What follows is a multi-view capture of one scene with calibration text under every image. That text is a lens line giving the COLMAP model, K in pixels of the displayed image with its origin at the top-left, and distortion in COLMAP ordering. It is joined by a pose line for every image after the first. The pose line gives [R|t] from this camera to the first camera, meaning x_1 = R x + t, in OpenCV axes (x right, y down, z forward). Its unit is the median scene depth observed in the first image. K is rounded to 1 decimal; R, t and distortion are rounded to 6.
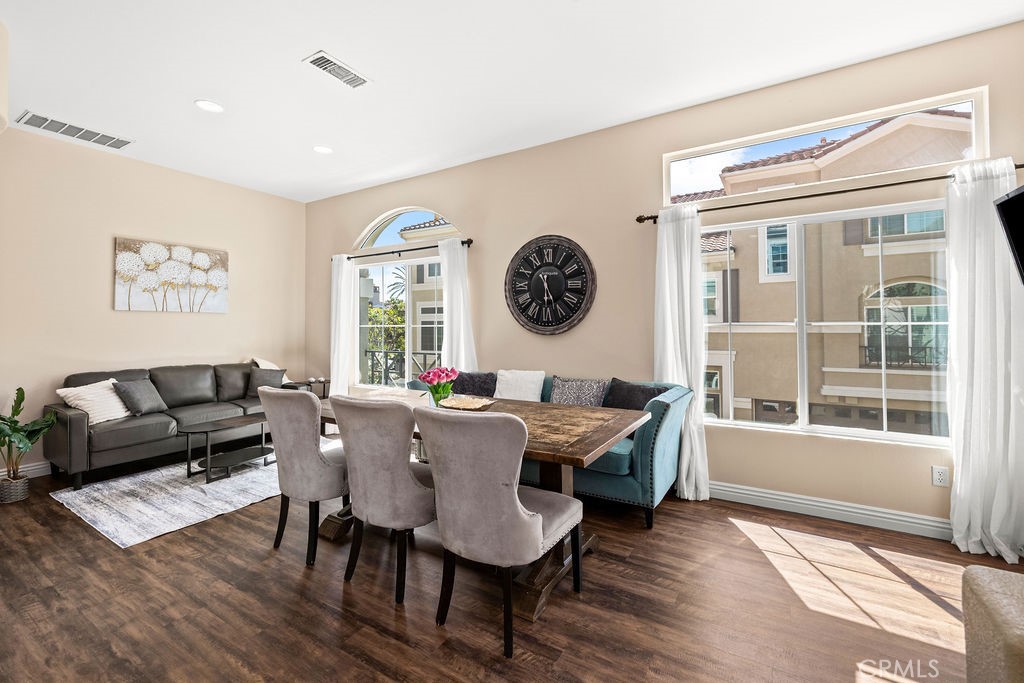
lens RADIAL K [[432.1, 0, 514.7], [0, 432.1, 322.8], [0, 0, 1]] dist [0.002617, 0.000473]
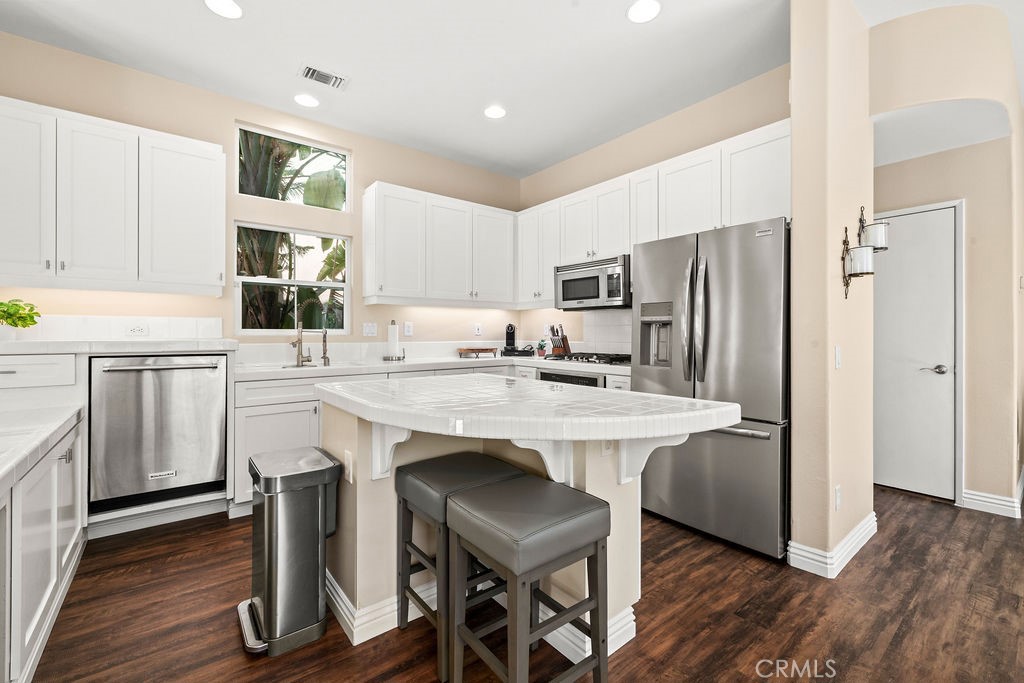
lens RADIAL K [[432.1, 0, 504.9], [0, 432.1, 334.5], [0, 0, 1]] dist [0.002617, 0.000473]
pose [[-0.353964, 0.006282, -0.935238, 0.084293], [0.012855, 0.999916, 0.001851, 0.027215], [0.935171, -0.011368, -0.354015, 0.184079]]
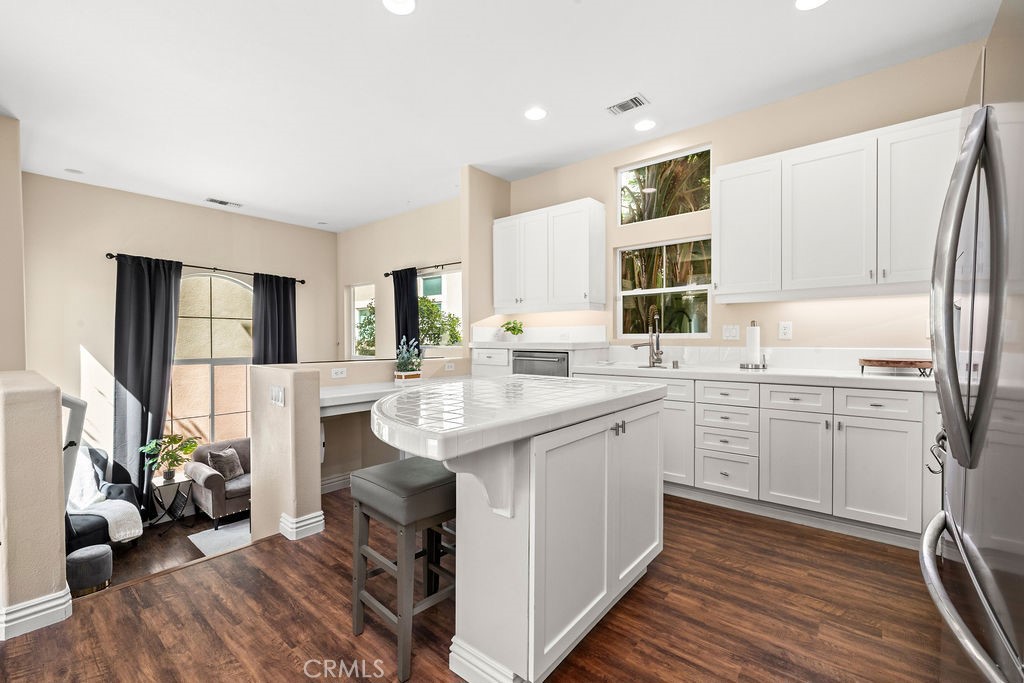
lens RADIAL K [[432.1, 0, 510.4], [0, 432.1, 347.2], [0, 0, 1]] dist [0.002617, 0.000473]
pose [[-0.988632, 0.004591, 0.150285, -0.425287], [0.005808, 0.999954, 0.007660, 0.034849], [-0.150243, 0.008446, -0.988613, 0.492499]]
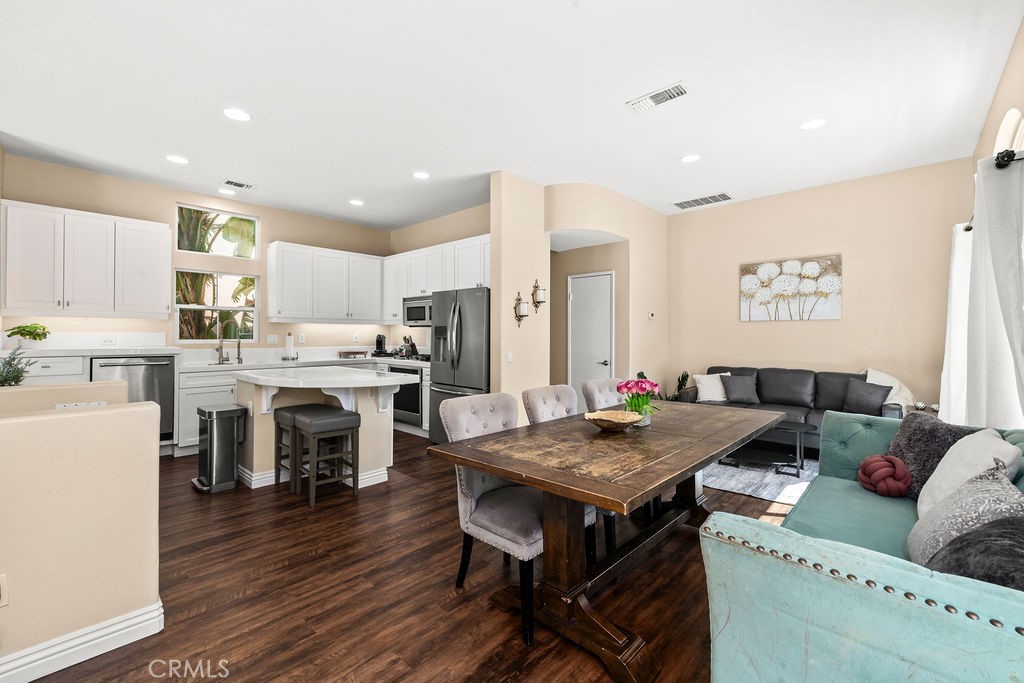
lens RADIAL K [[432.1, 0, 508.1], [0, 432.1, 334.3], [0, 0, 1]] dist [0.002617, 0.000473]
pose [[-0.200328, 0.001938, -0.979727, 0.538064], [0.009490, 0.999955, 0.000038, 0.004835], [0.979683, -0.009290, -0.200337, 0.617152]]
